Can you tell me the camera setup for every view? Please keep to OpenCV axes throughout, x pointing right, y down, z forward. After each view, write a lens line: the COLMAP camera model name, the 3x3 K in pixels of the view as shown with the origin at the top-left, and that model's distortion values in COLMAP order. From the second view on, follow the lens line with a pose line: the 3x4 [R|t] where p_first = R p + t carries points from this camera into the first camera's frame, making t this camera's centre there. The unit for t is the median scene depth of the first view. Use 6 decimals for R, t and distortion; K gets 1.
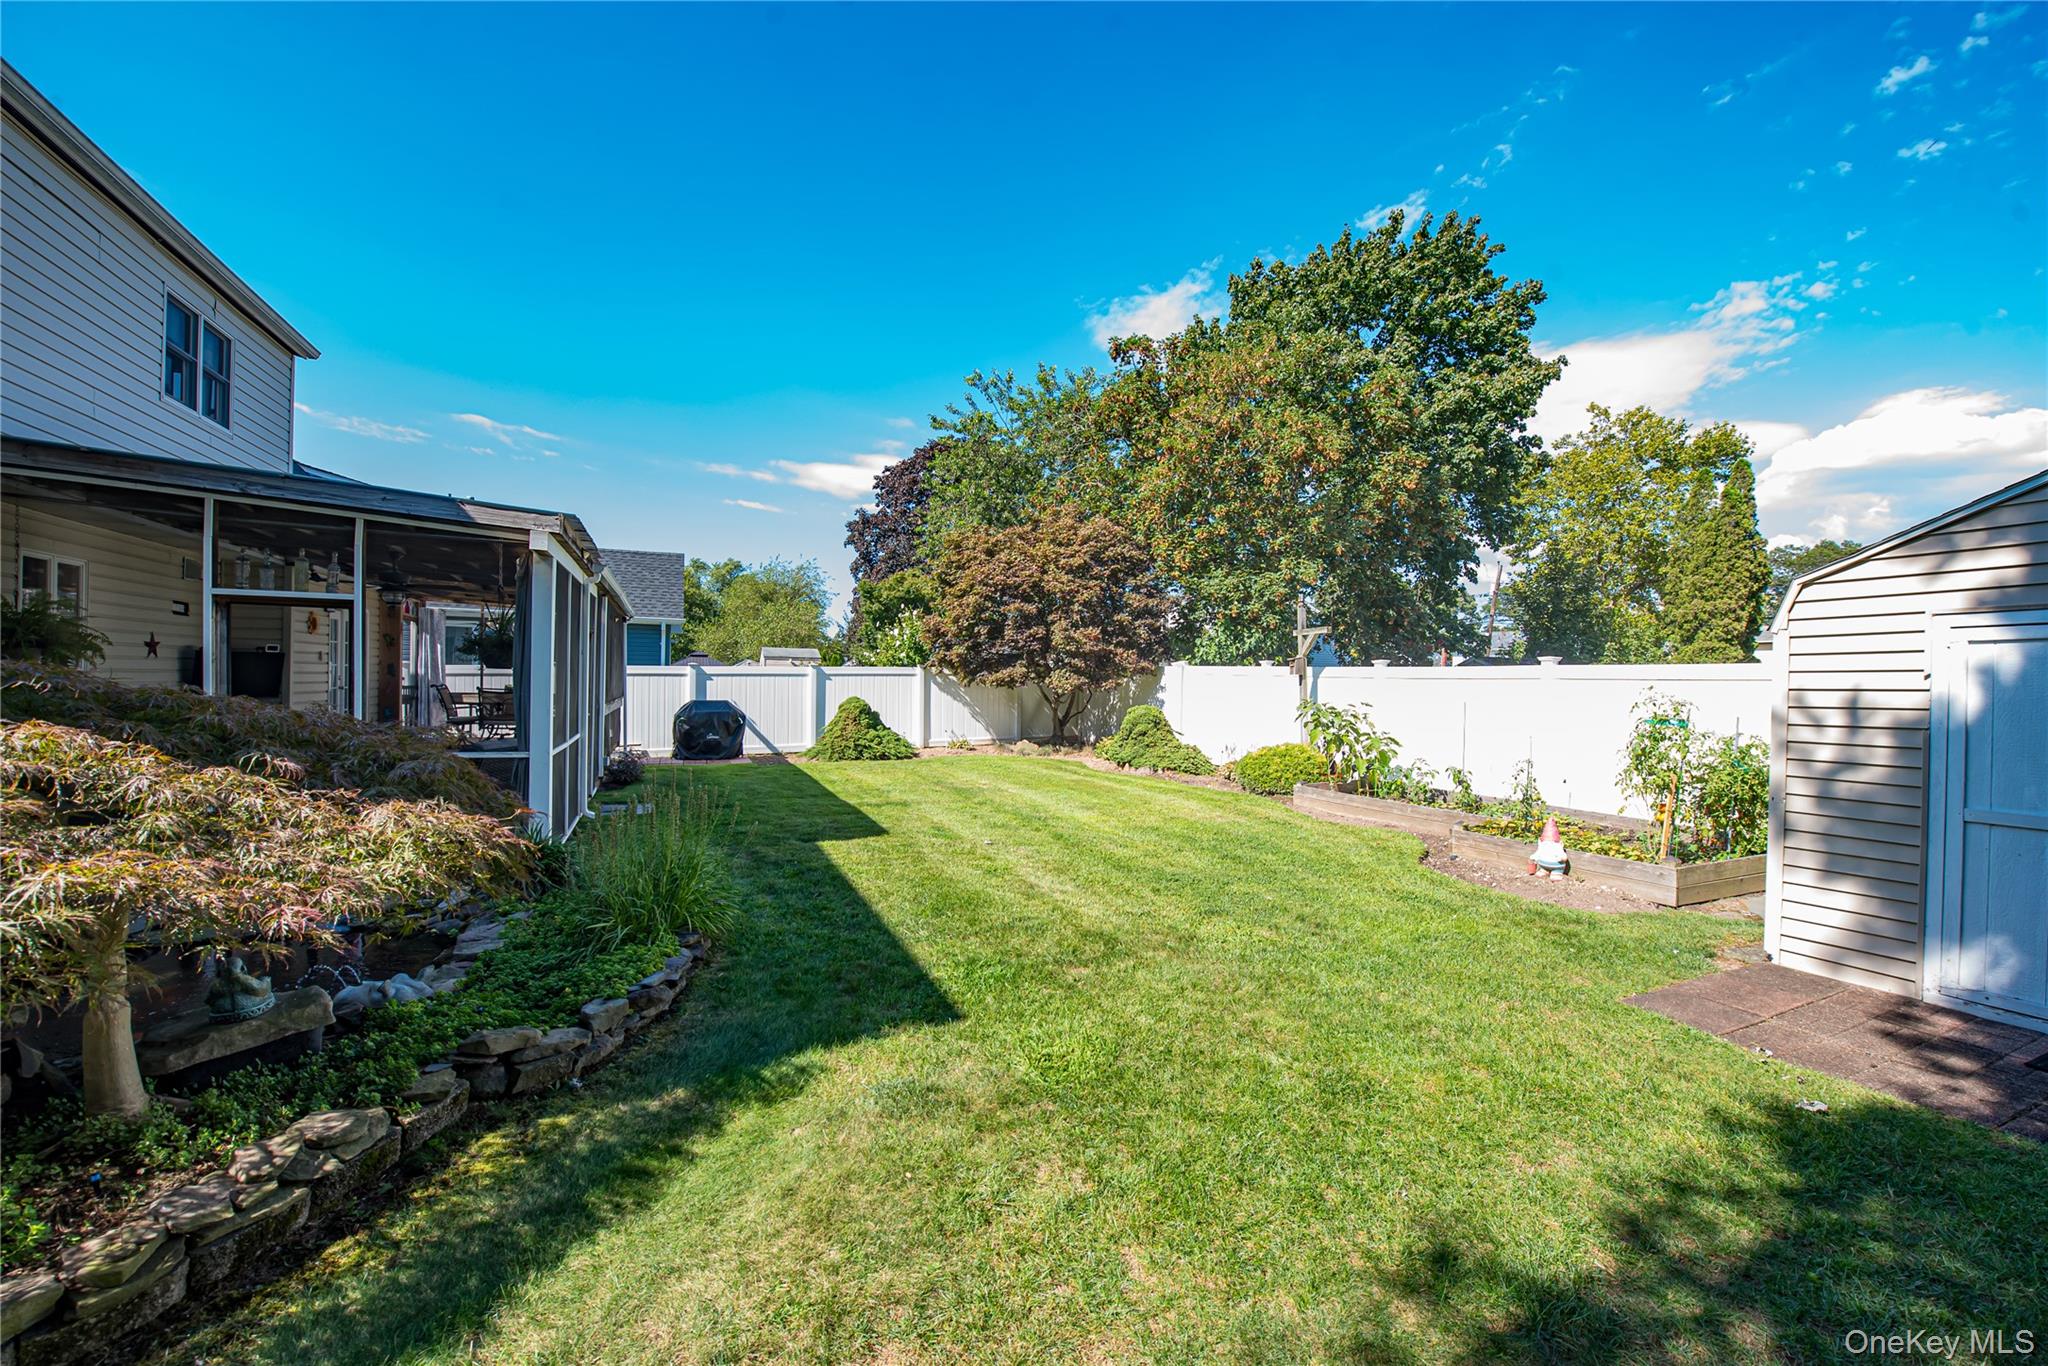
lens RADIAL K [[810.5, 0, 1036.6], [0, 810.5, 681.2], [0, 0, 1]] dist [-0.010084, -0.007778]
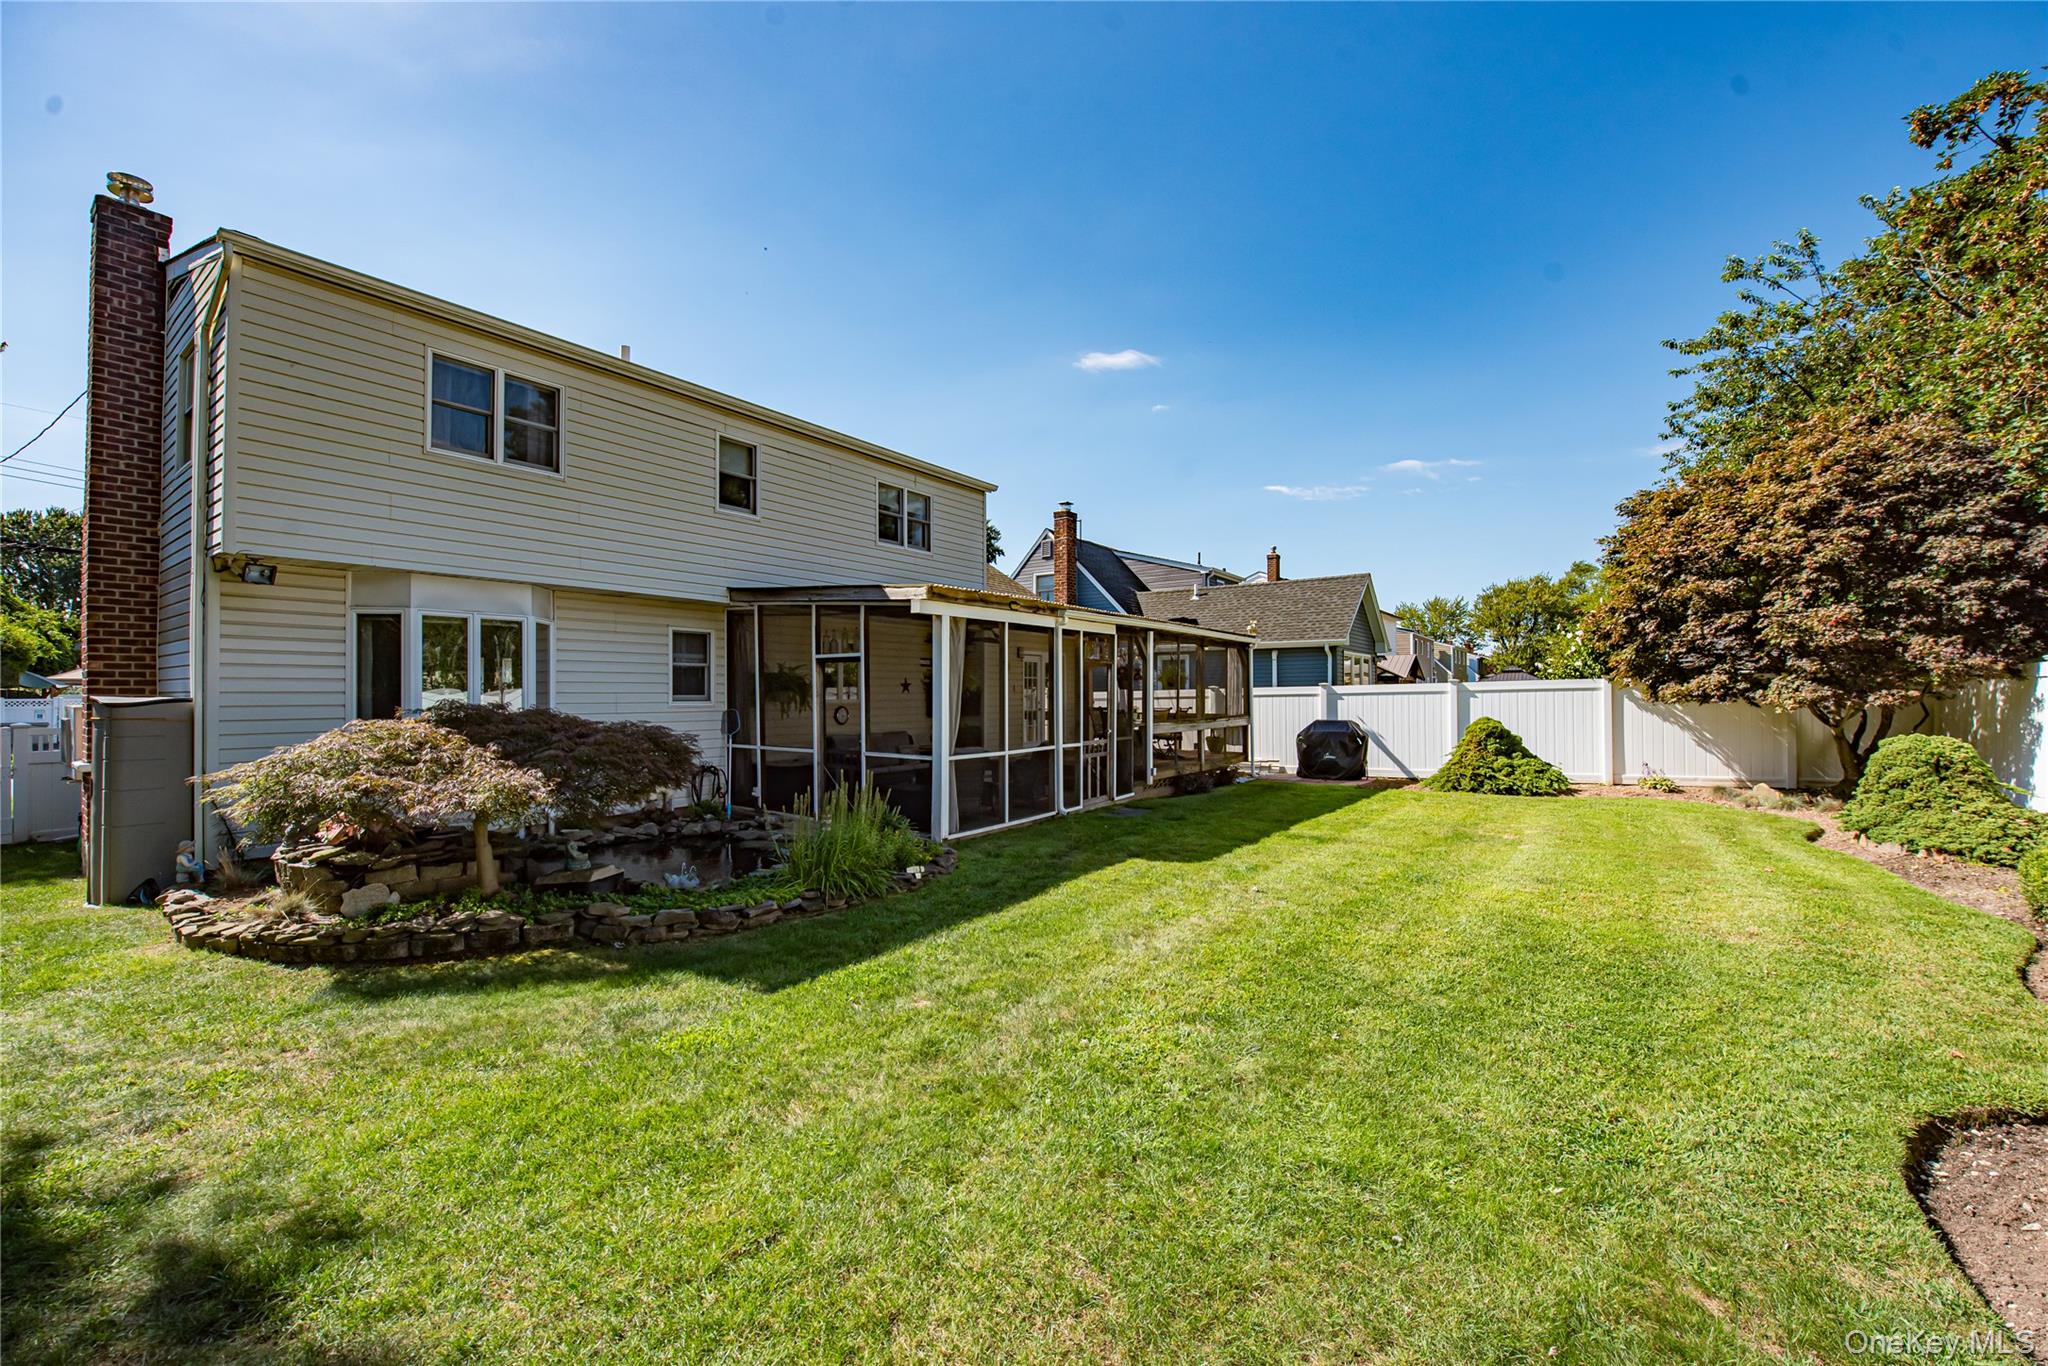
lens RADIAL K [[810.5, 0, 1036.6], [0, 810.5, 681.2], [0, 0, 1]] dist [-0.010084, -0.007778]
pose [[0.514100, -0.032556, -0.857112, 0.268491], [0.013272, 0.999462, -0.030002, 0.000975], [0.857627, 0.004049, 0.514256, 0.172946]]
